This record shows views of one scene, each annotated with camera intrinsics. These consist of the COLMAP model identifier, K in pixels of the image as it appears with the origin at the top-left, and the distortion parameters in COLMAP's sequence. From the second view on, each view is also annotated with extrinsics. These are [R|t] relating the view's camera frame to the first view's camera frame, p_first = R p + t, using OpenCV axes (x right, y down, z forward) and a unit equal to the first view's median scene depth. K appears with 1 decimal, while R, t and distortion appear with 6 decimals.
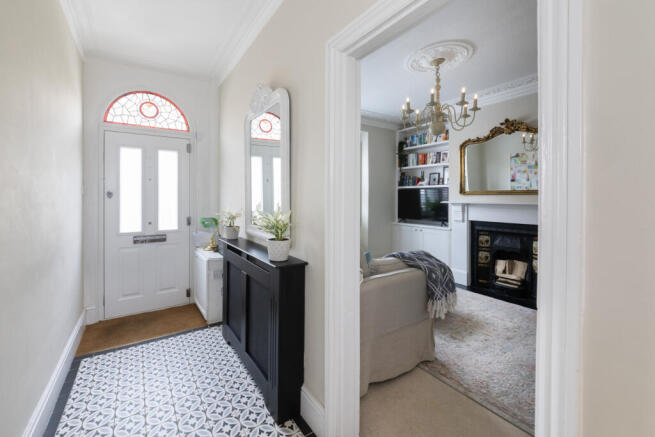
lens RADIAL K [[265.2, 0, 296.6], [0, 265.2, 197.8], [0, 0, 1]] dist [-0.015621, -0.000128]
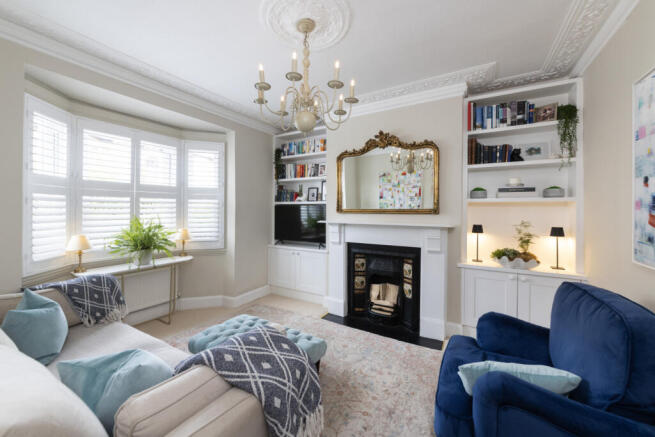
lens RADIAL K [[255.0, 0, 327.1], [0, 255.0, 209.0], [0, 0, 1]] dist [0.000119, -0.000003]
pose [[0.878138, 0.001941, 0.478403, 0.164233], [-0.000196, 0.999993, -0.003699, -0.020348], [-0.478407, 0.003155, 0.878132, 0.240475]]
